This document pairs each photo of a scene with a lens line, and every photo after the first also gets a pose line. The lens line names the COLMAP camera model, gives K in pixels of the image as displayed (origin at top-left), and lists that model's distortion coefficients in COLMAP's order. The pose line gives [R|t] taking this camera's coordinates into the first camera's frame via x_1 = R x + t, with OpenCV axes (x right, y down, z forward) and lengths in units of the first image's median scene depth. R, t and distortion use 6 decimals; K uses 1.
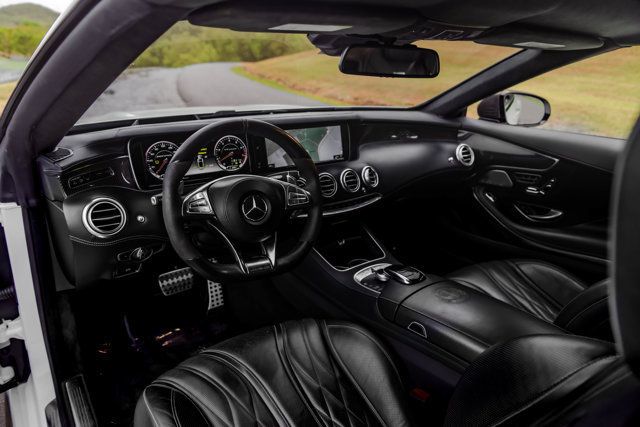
lens RADIAL K [[431.1, 0, 320.0], [0, 431.1, 213.5], [0, 0, 1]] dist [-0.002955, 0.000153]
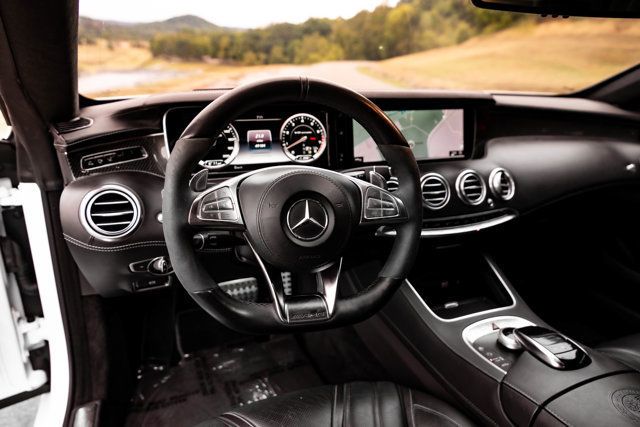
lens RADIAL K [[431.1, 0, 320.0], [0, 431.1, 213.5], [0, 0, 1]] dist [-0.002955, 0.000153]
pose [[0.962553, 0.089818, -0.255781, 0.020096], [-0.090148, 0.995873, 0.010461, -0.022466], [0.255665, 0.012989, 0.966678, 0.301913]]
